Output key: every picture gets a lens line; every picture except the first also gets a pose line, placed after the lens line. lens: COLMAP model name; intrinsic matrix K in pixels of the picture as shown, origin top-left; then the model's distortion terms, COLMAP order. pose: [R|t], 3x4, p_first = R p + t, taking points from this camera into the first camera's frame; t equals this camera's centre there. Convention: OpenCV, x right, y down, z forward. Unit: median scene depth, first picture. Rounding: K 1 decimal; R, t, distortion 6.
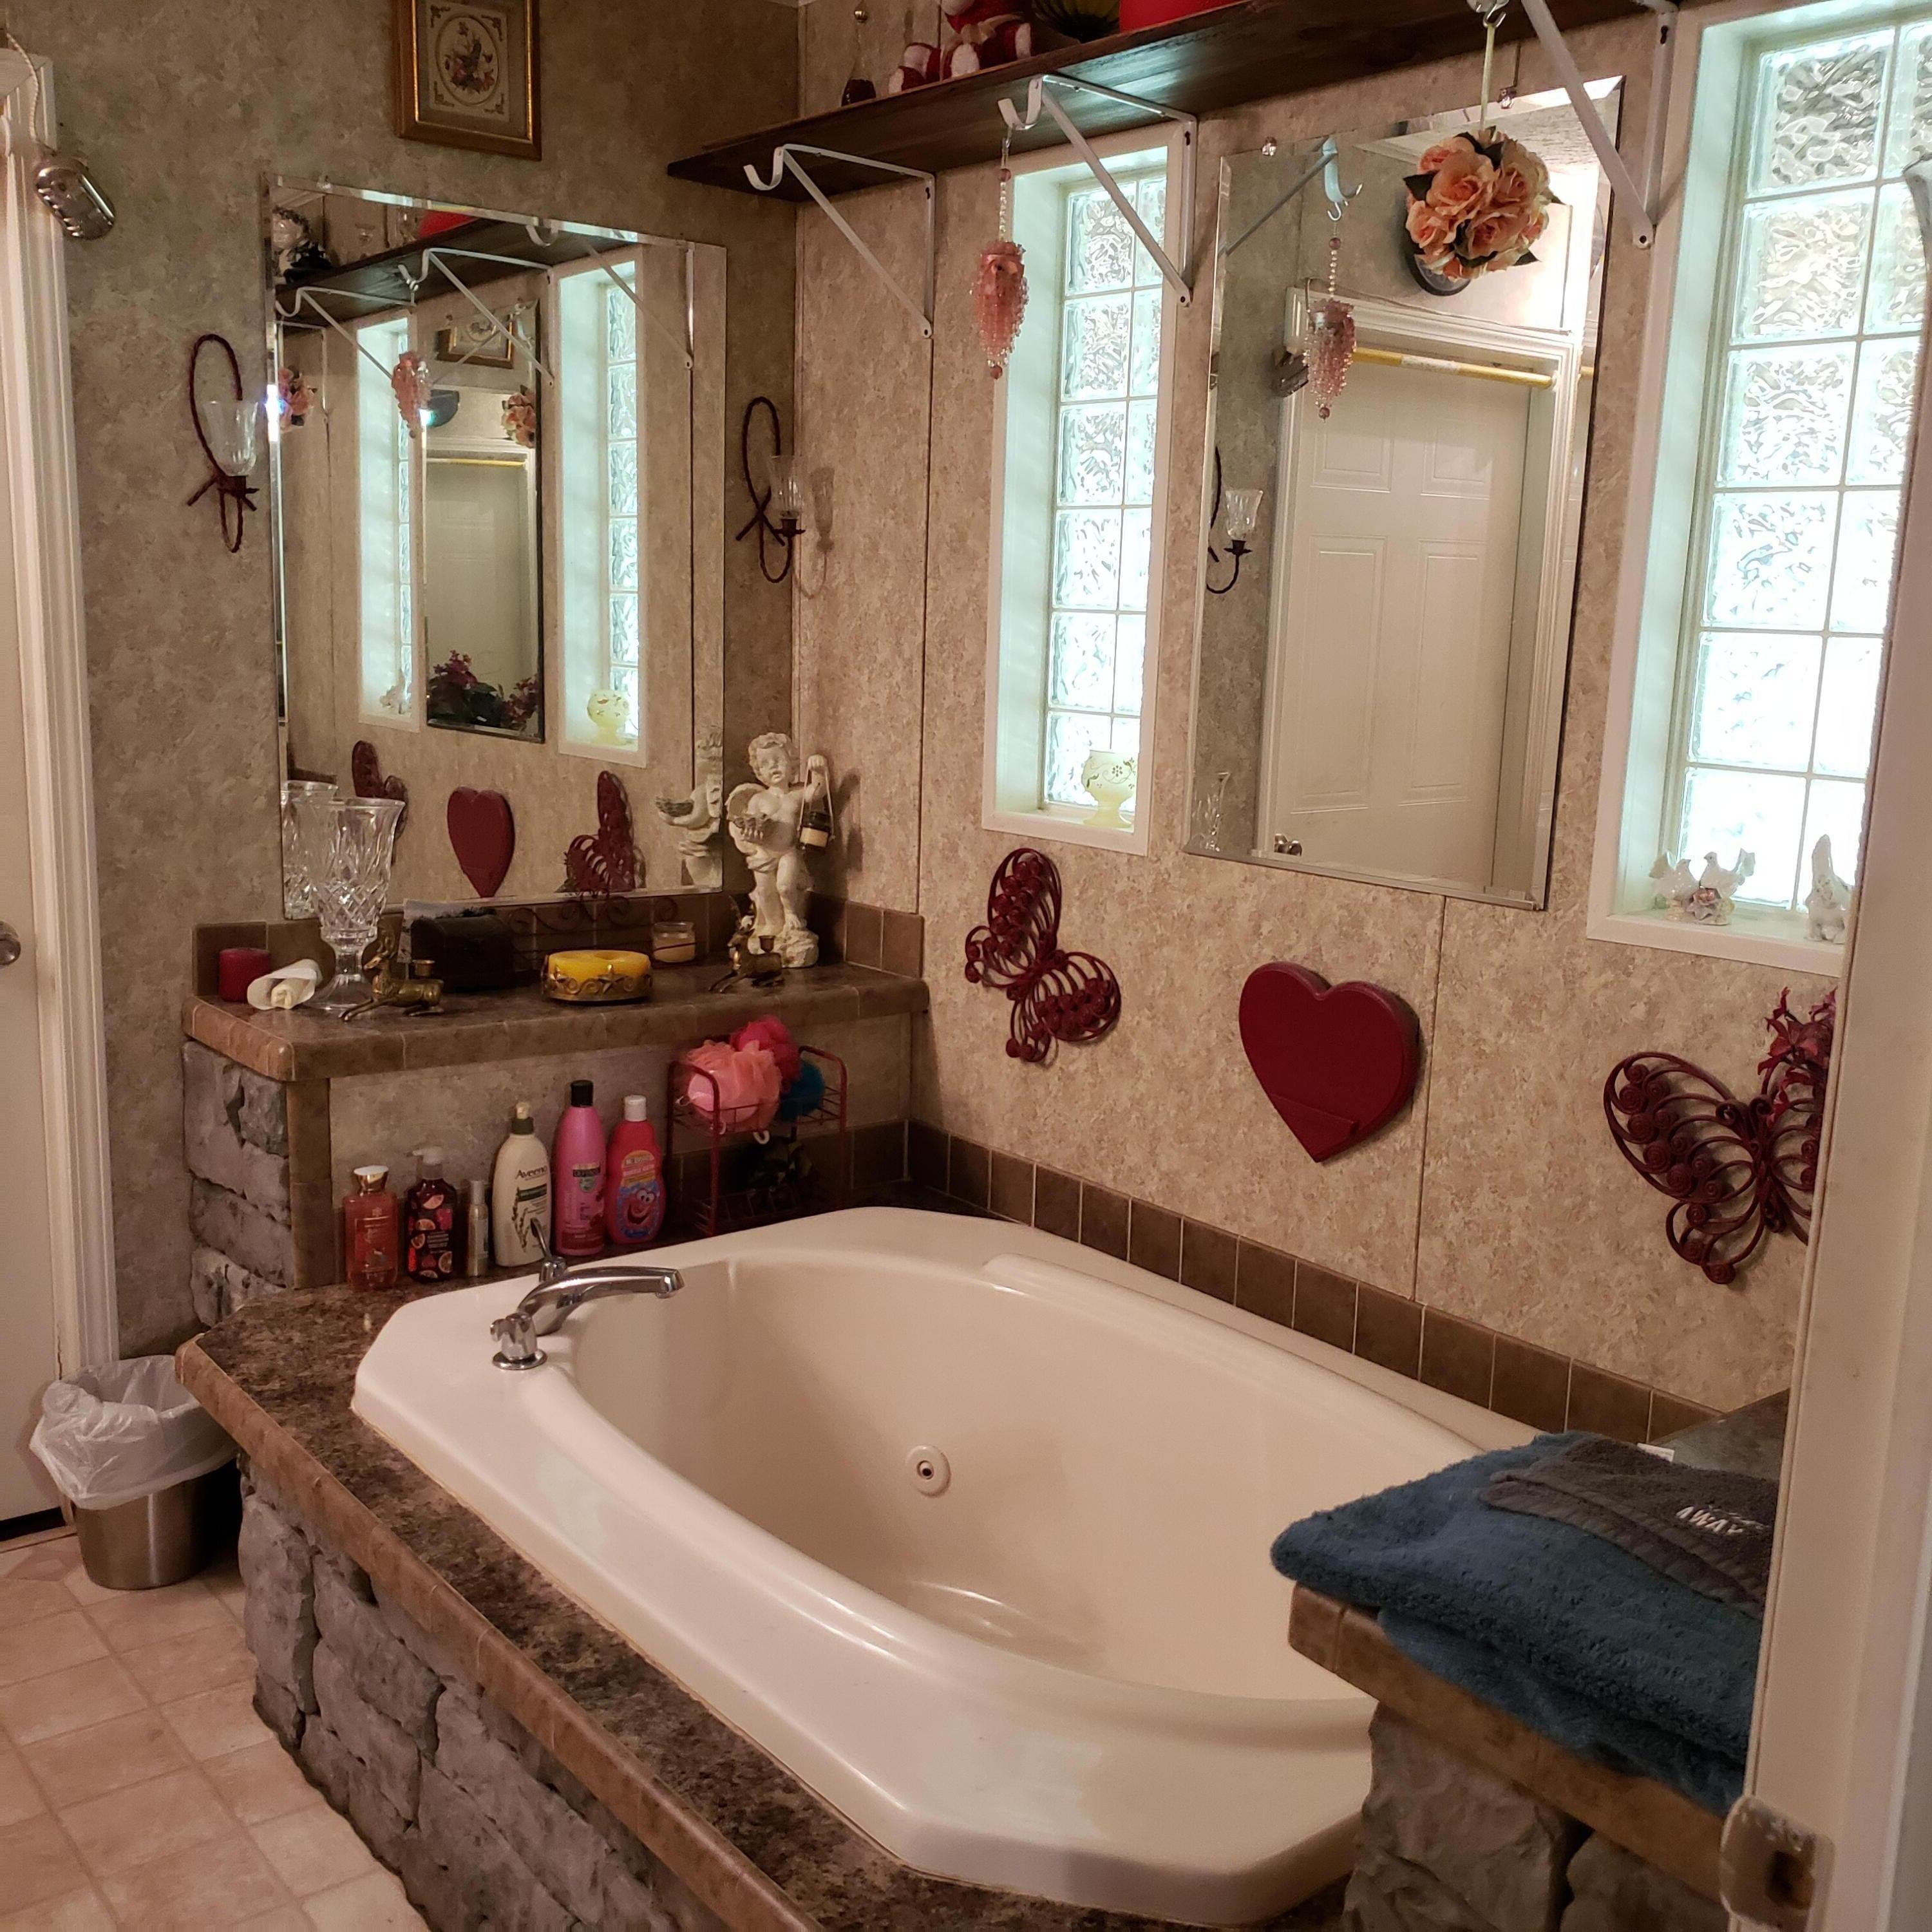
lens RADIAL K [[1959.0, 0, 975.6], [0, 1959.0, 957.1], [0, 0, 1]] dist [0.083884, -0.269967]
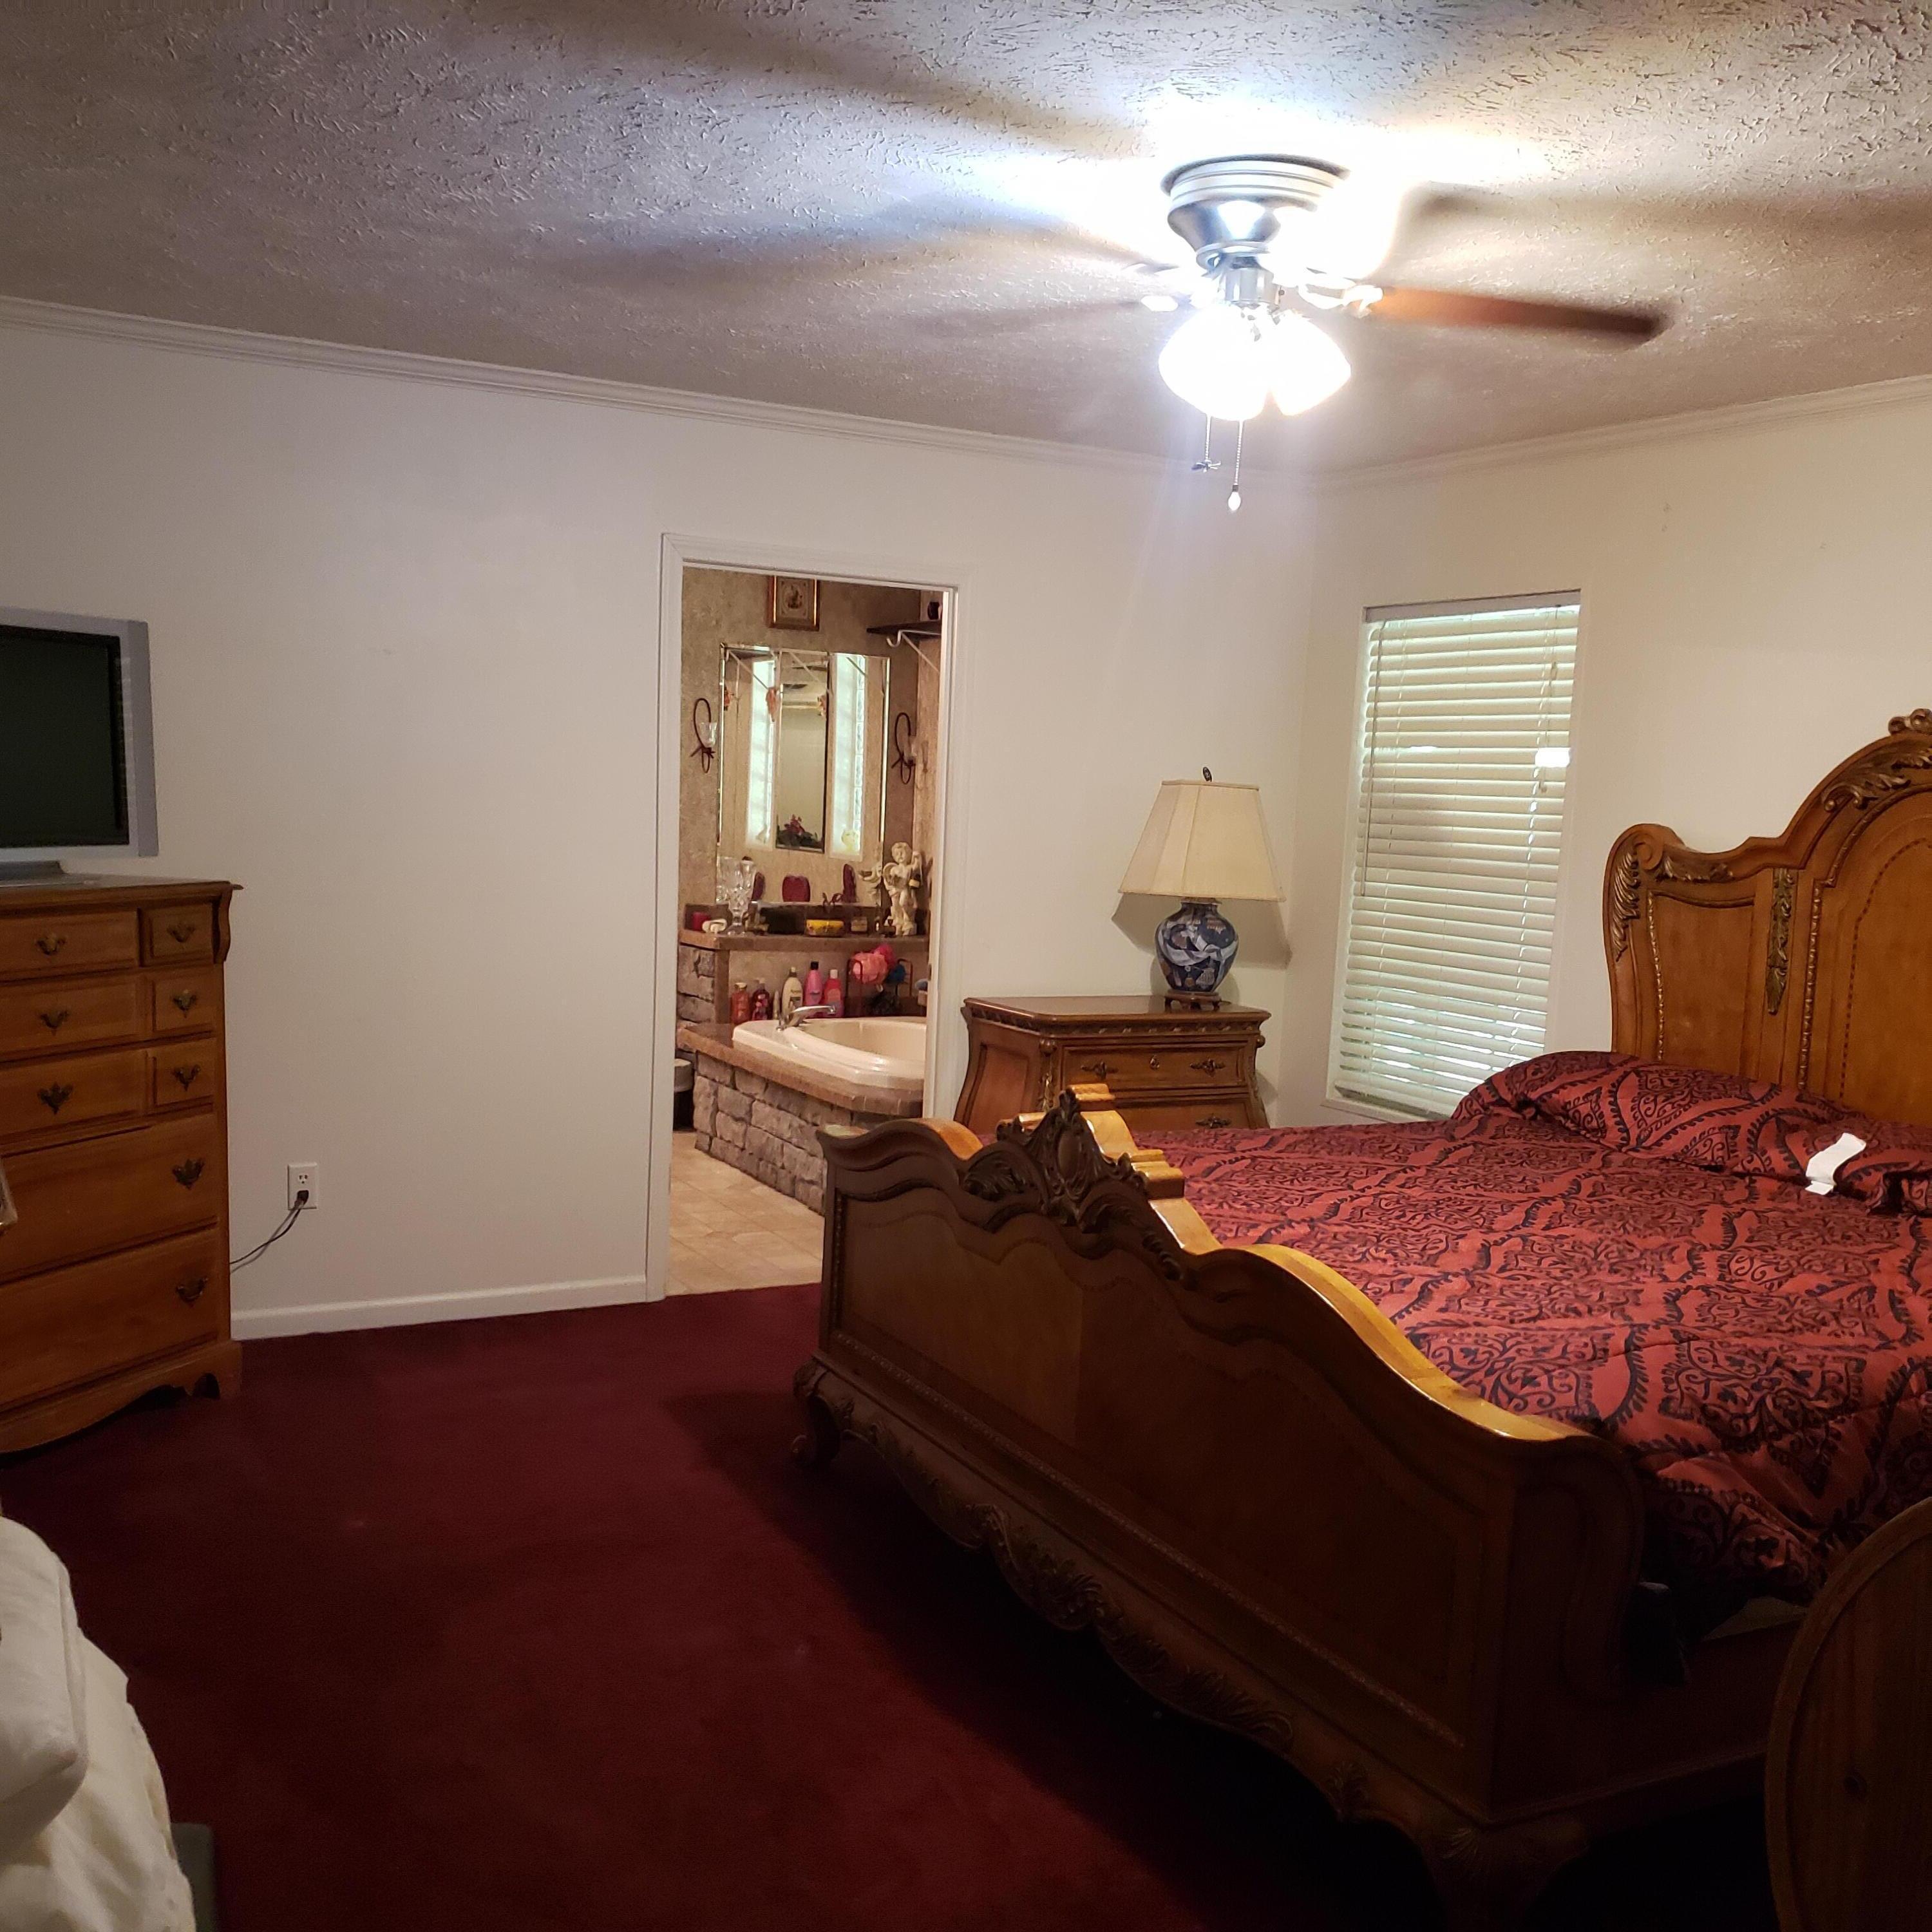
lens RADIAL K [[2000.9, 0, 960.2], [0, 2000.9, 995.1], [0, 0, 1]] dist [0.067308, -0.181868]
pose [[0.981018, 0.029037, -0.191730, 0.522845], [-0.043867, 0.996326, -0.073558, 0.296818], [0.188890, 0.080572, 0.978687, -1.656918]]
